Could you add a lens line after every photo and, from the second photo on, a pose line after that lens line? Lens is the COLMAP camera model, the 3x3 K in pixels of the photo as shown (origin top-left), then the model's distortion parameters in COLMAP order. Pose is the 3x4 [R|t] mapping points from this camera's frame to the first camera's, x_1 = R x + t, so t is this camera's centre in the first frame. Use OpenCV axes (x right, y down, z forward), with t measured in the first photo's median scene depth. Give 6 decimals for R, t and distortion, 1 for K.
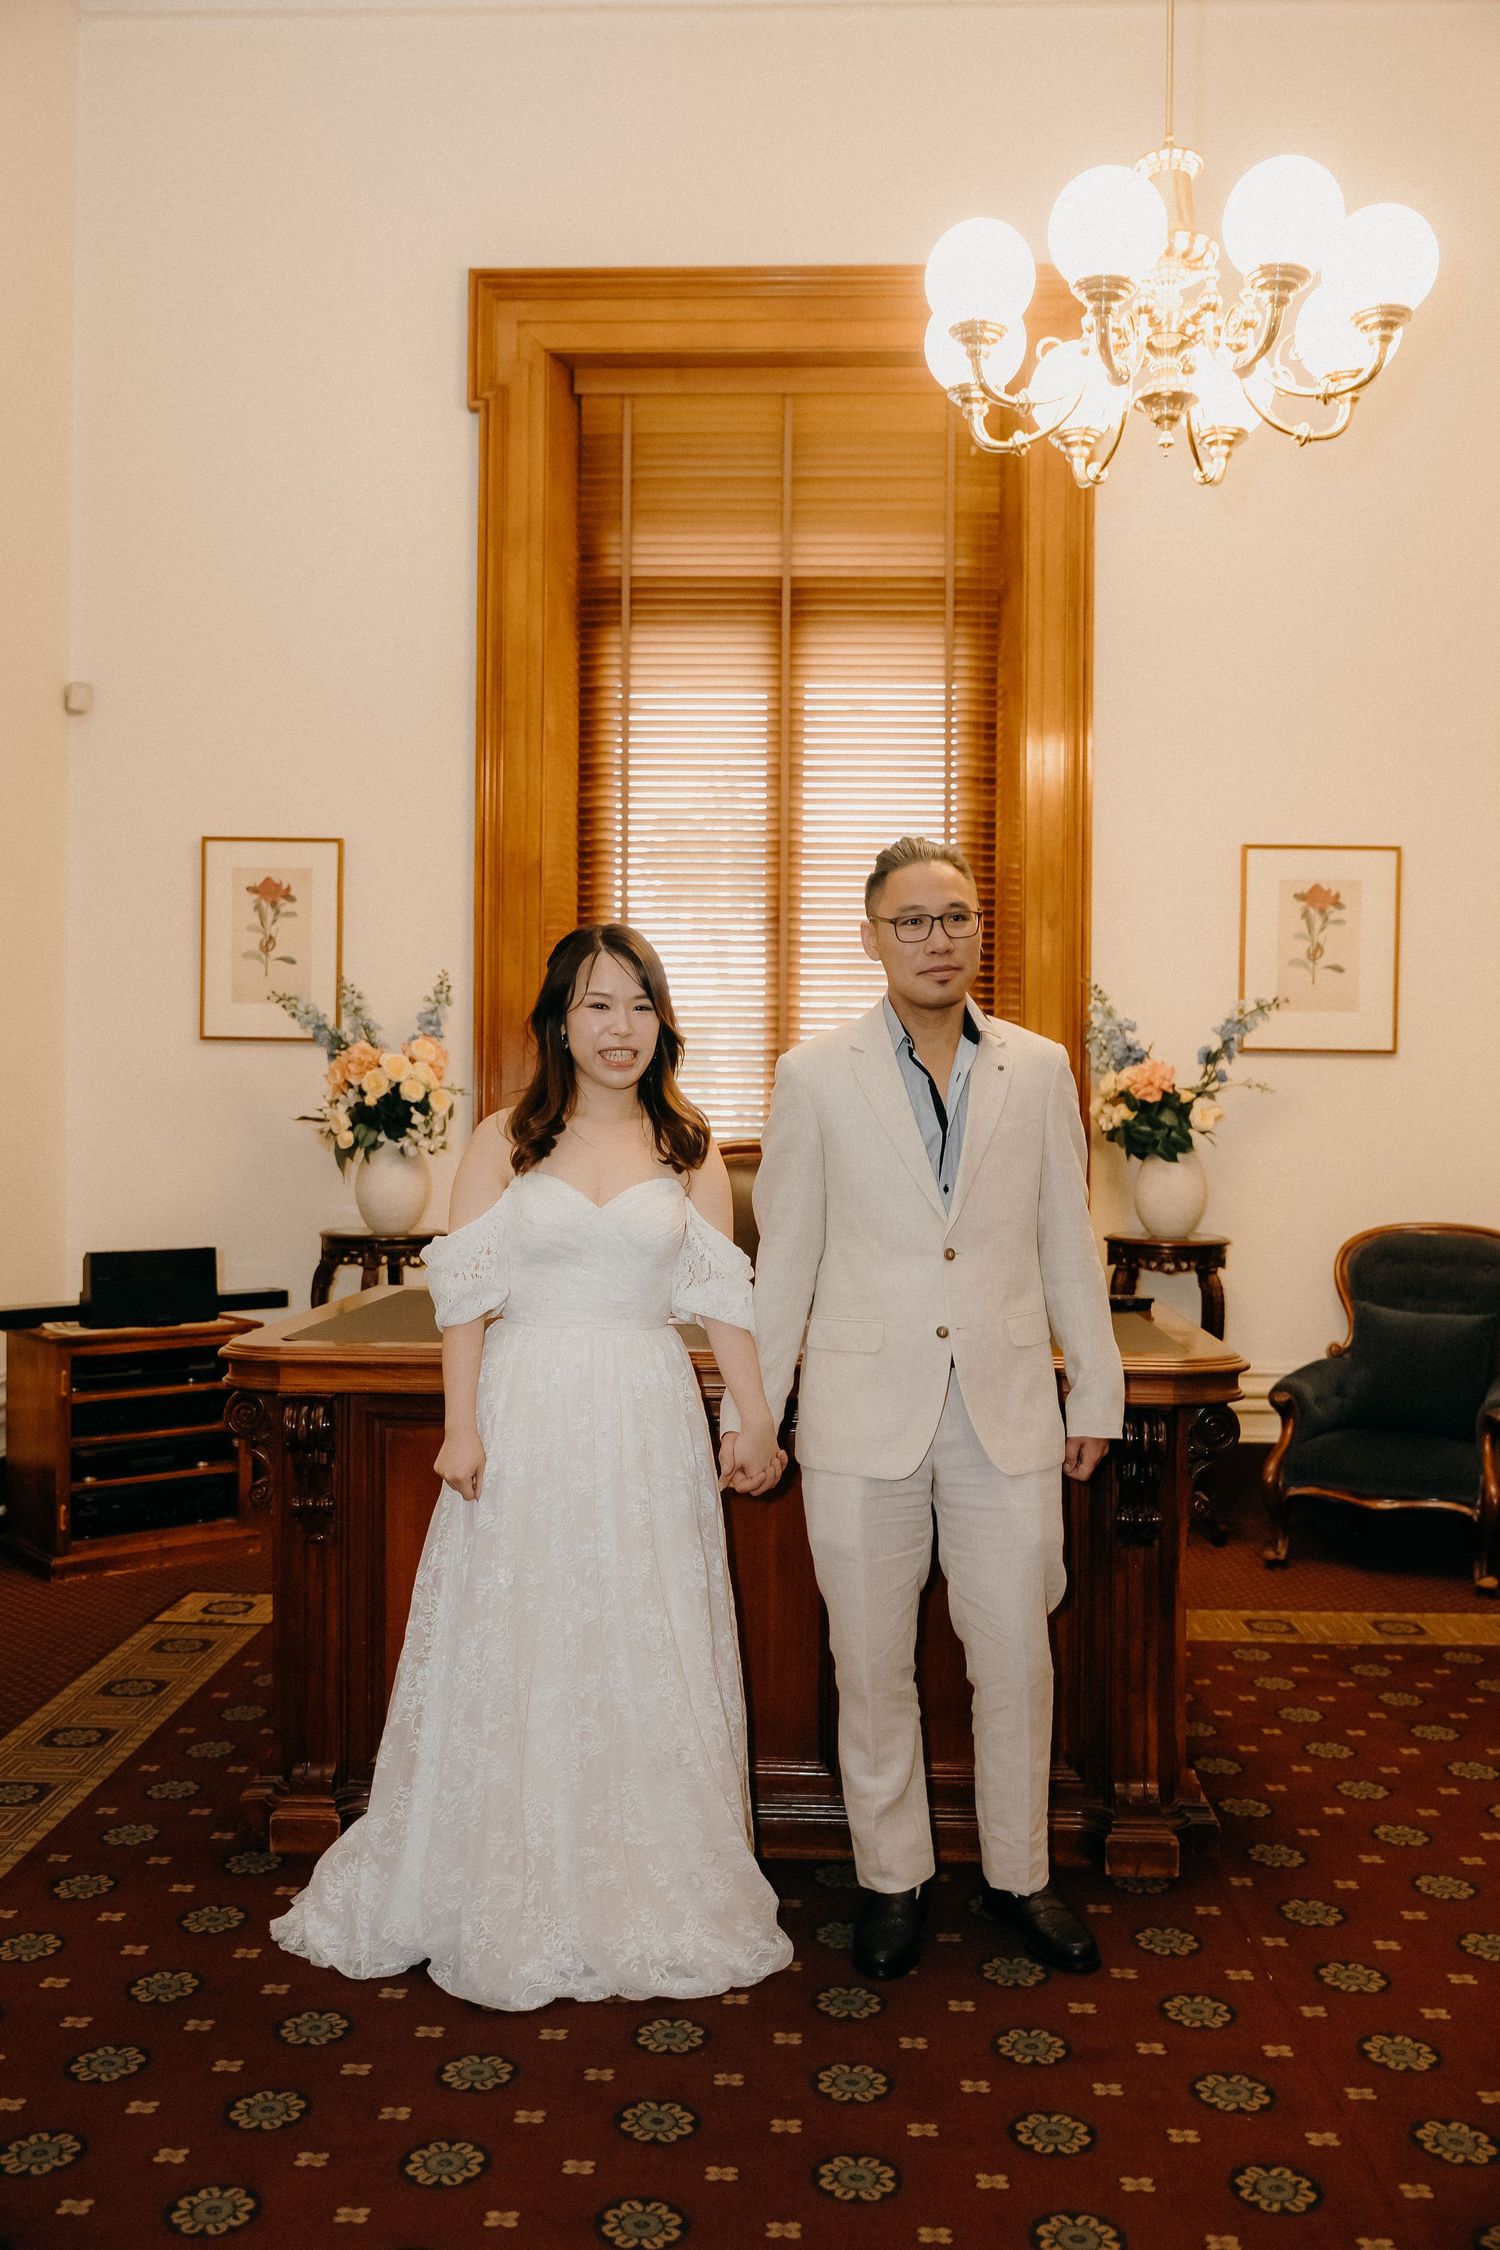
lens RADIAL K [[1917.2, 0, 751.4], [0, 1917.2, 1115.2], [0, 0, 1]] dist [0.000392, -0.009775]
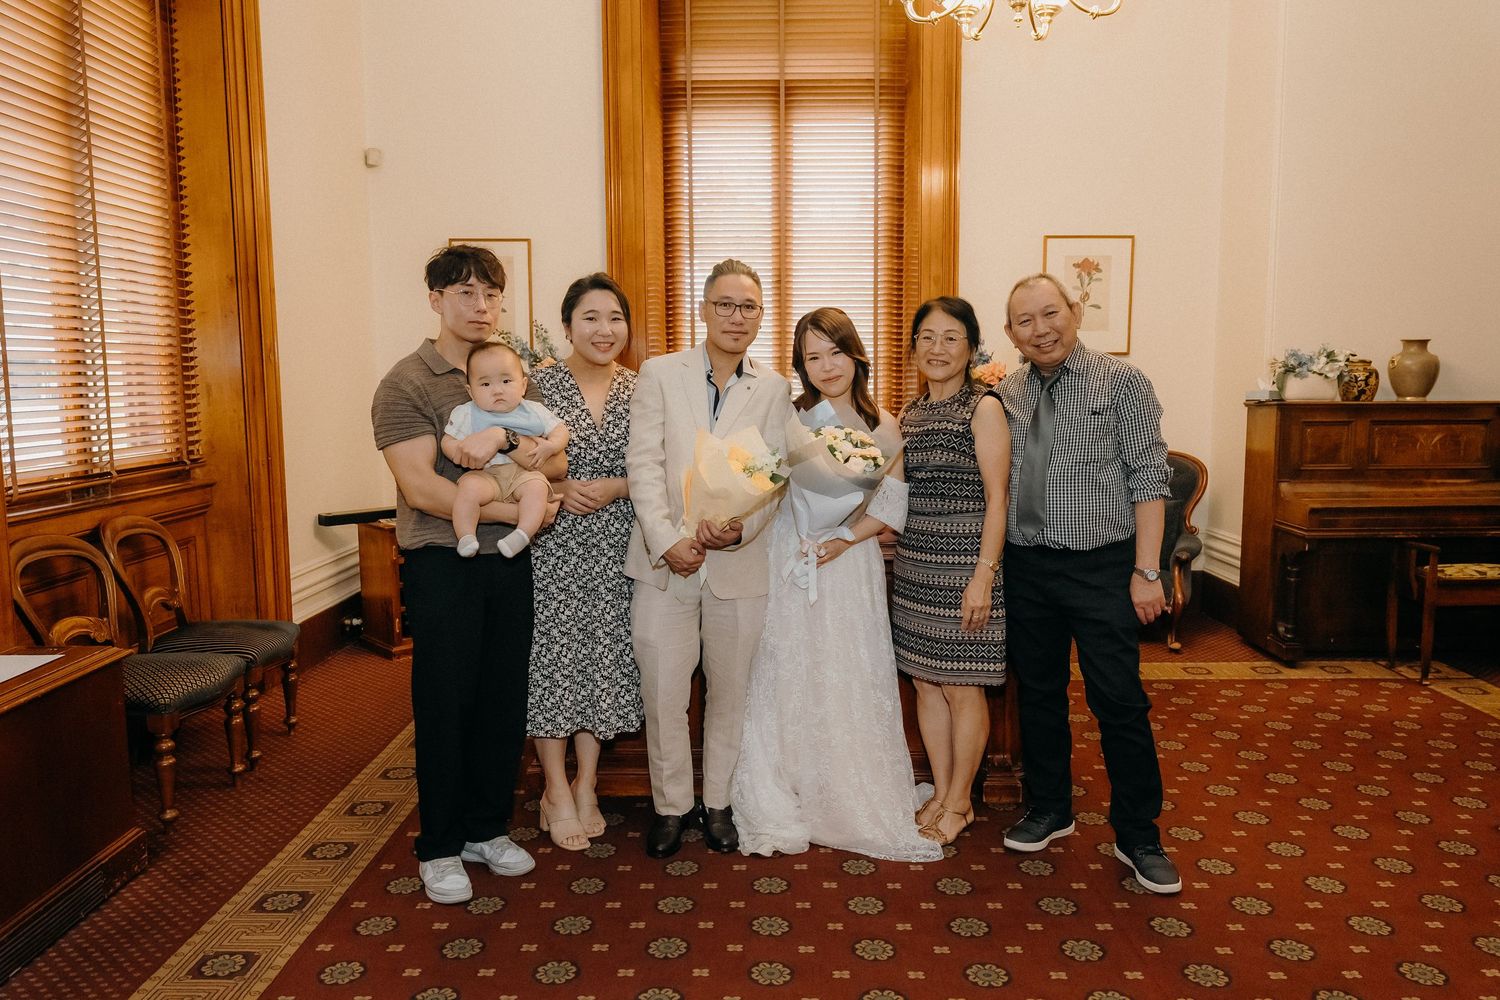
lens RADIAL K [[1121.5, 0, 753.2], [0, 1121.5, 500.4], [0, 0, 1]] dist [0.013689, -0.025706]
pose [[0.999715, -0.017068, 0.016675, -0.035402], [0.015148, 0.993908, 0.109167, -0.018158], [-0.018437, -0.108884, 0.993884, -0.048788]]
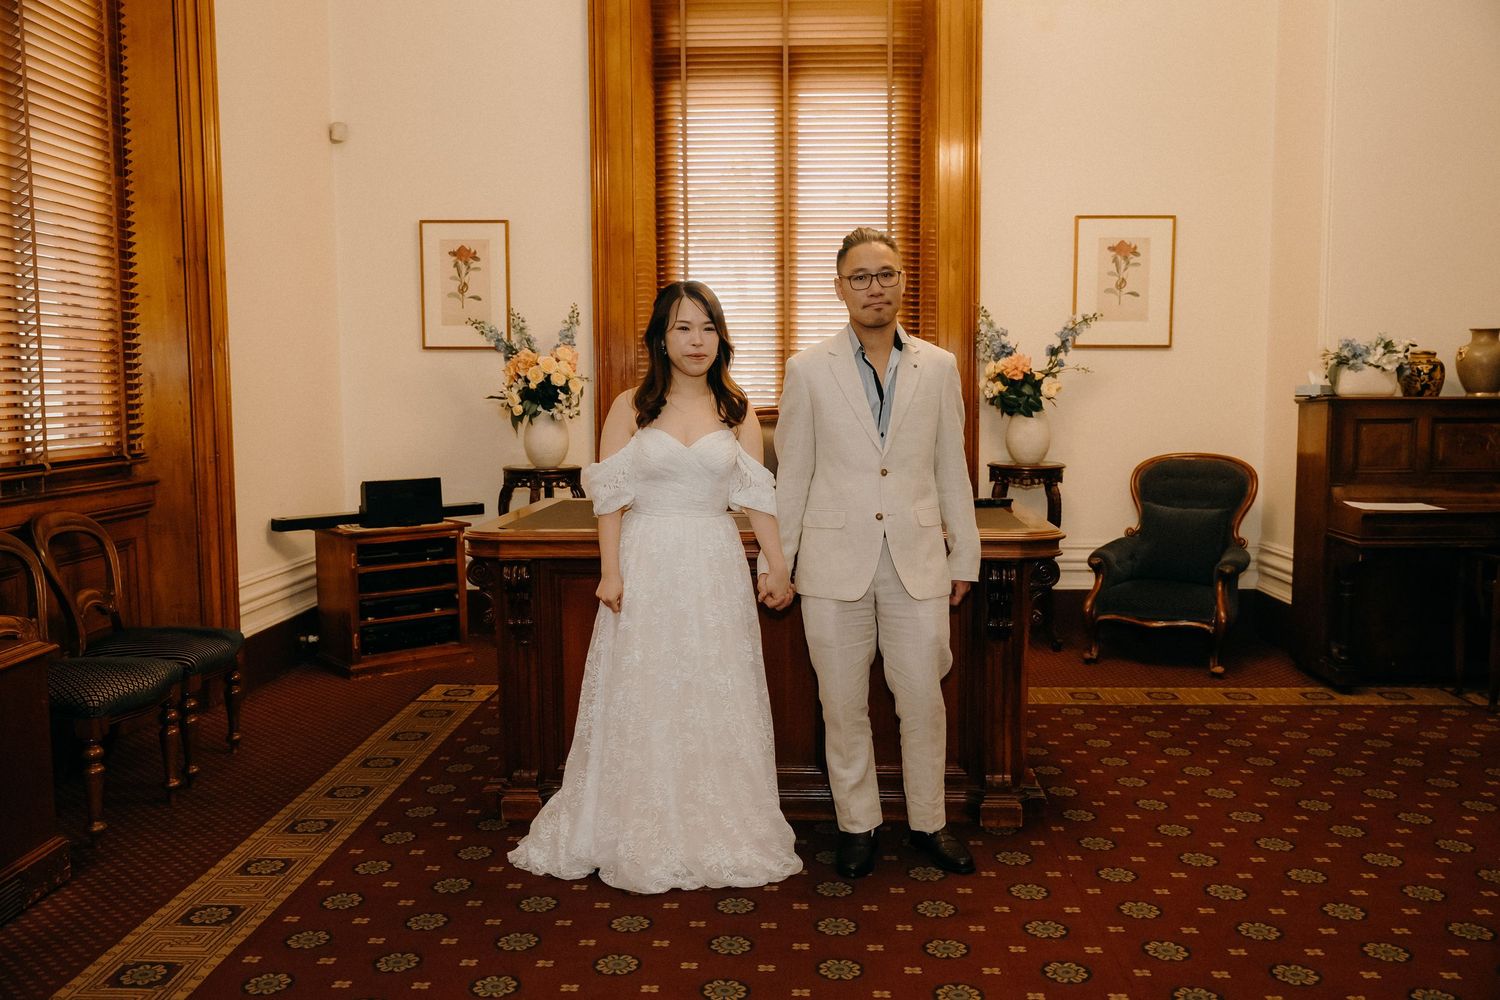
lens RADIAL K [[1278.2, 0, 752.9], [0, 1278.2, 500.9], [0, 0, 1]] dist [0.000392, -0.009775]
pose [[0.999883, -0.012953, -0.008145, -0.005471], [0.013611, 0.996139, 0.086730, -0.001836], [0.006990, -0.086831, 0.996199, -0.081752]]
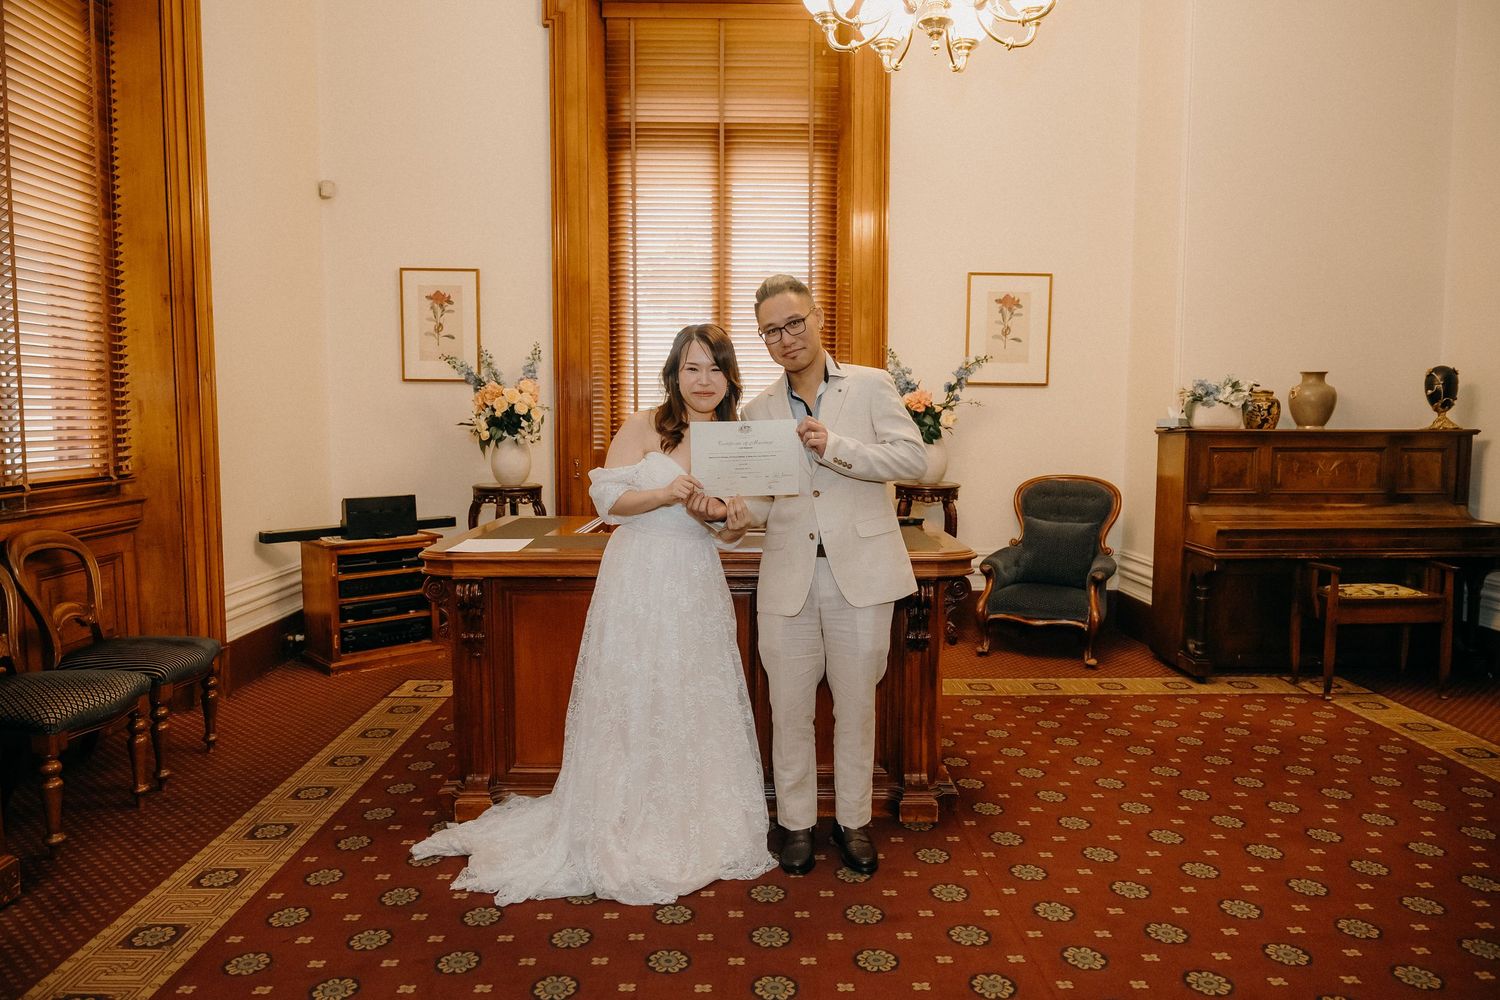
lens RADIAL K [[1008.9, 0, 753.8], [0, 1008.9, 499.6], [0, 0, 1]] dist [0.002035, -0.015824]
pose [[0.998626, -0.010740, 0.051289, -0.004892], [0.006507, 0.996611, 0.081997, -0.003659], [-0.051996, -0.081551, 0.995312, 0.020262]]
